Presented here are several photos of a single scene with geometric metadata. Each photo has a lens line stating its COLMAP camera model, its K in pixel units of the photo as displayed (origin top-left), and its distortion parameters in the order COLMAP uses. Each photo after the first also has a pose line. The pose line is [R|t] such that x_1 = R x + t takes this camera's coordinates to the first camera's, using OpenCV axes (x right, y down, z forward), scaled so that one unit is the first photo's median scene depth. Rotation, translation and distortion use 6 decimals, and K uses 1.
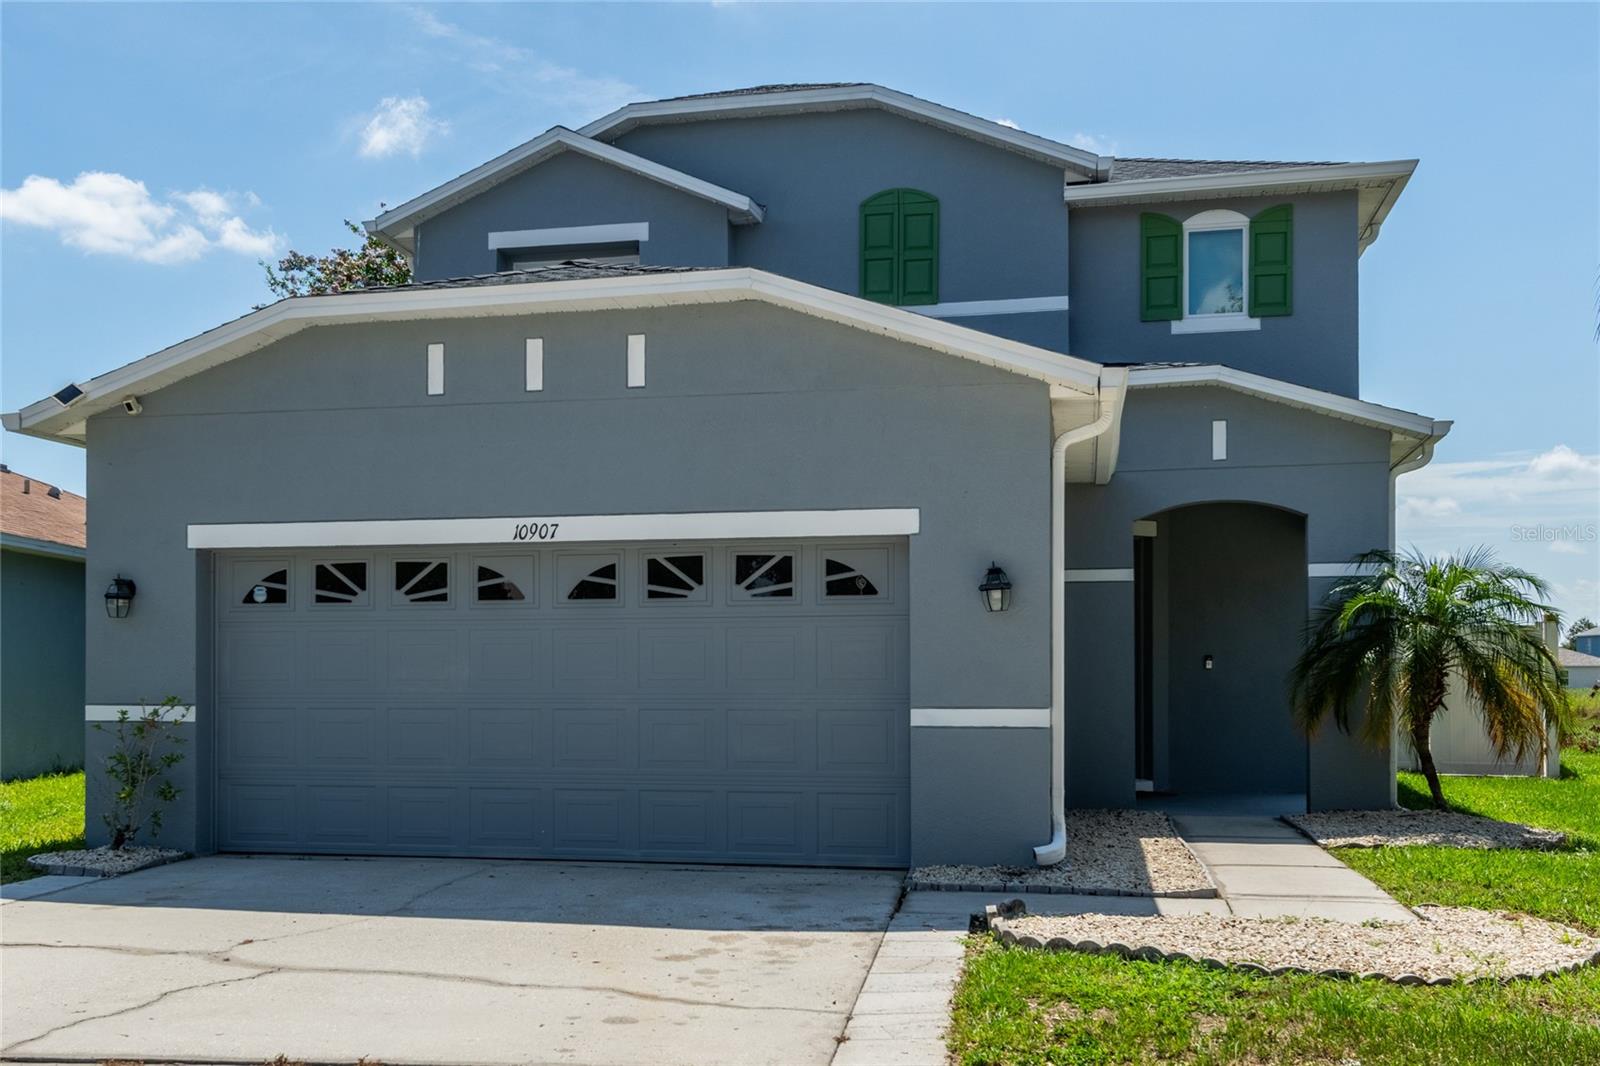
lens RADIAL K [[1105.0, 0, 802.8], [0, 1105.0, 578.2], [0, 0, 1]] dist [0.024962, 0.000589]
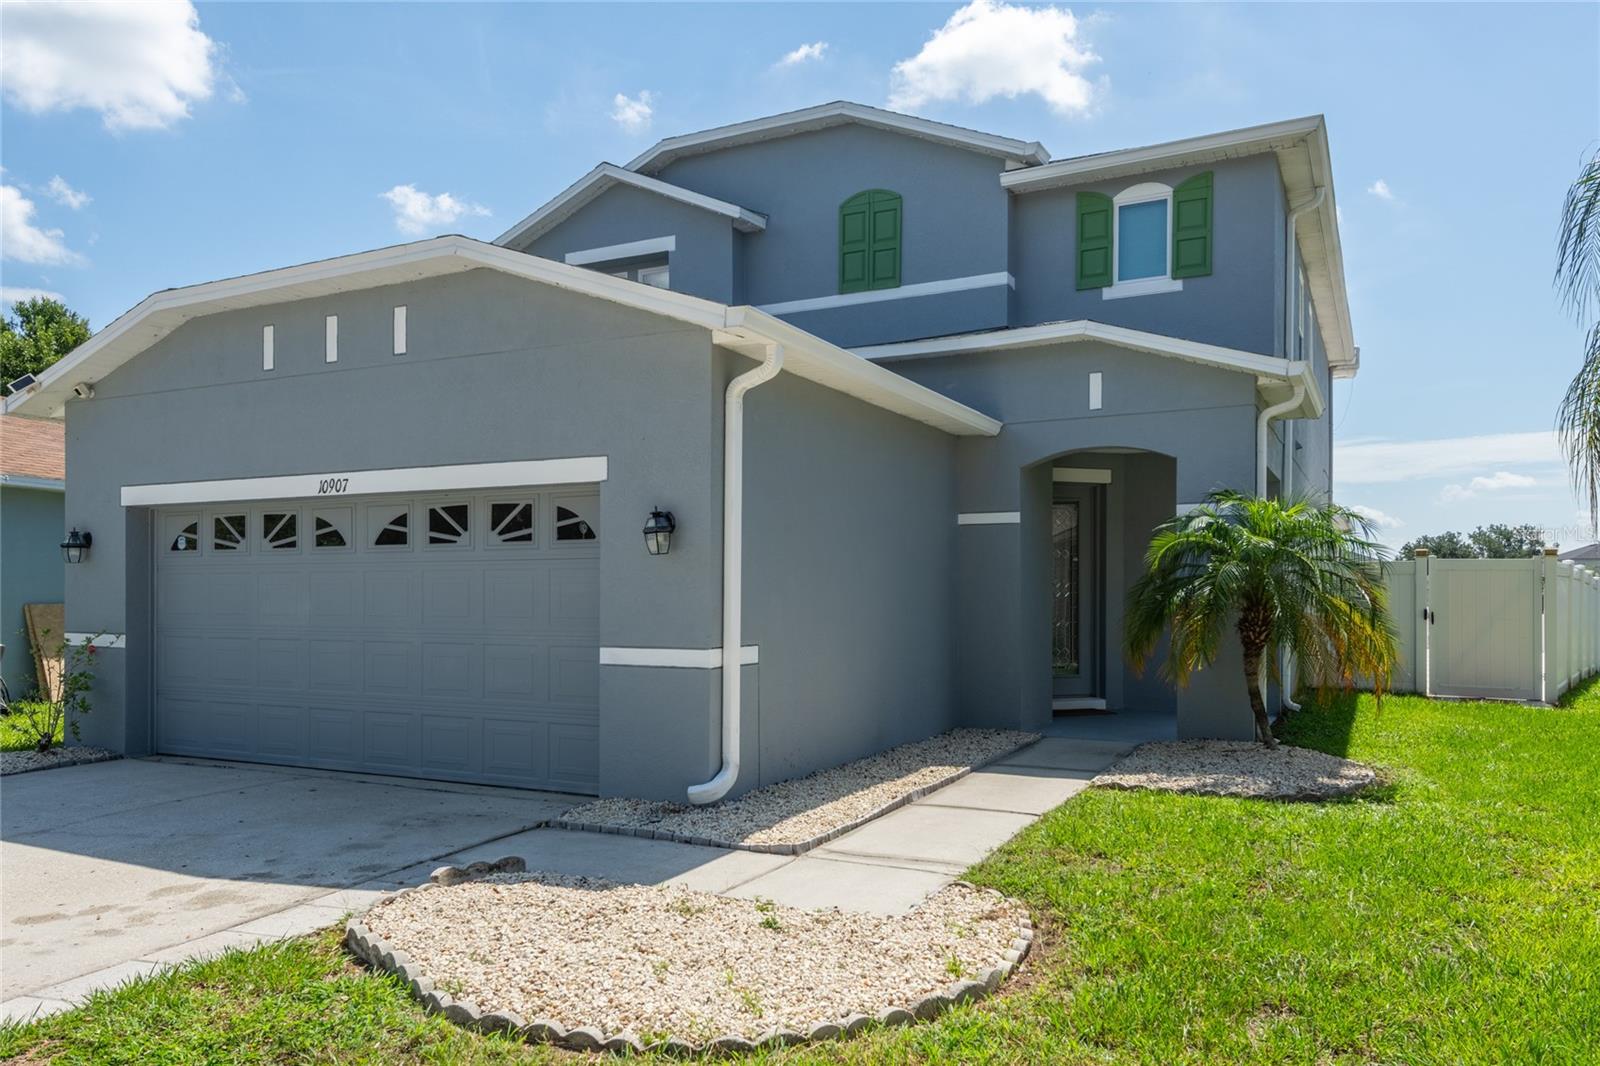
lens RADIAL K [[849.0, 0, 799.9], [0, 849.0, 537.9], [0, 0, 1]] dist [0.025276, -0.001726]
pose [[0.984232, -0.009365, -0.176636, 0.342640], [0.012028, 0.999829, 0.014013, 0.004158], [0.176475, -0.015917, 0.984176, 0.193561]]
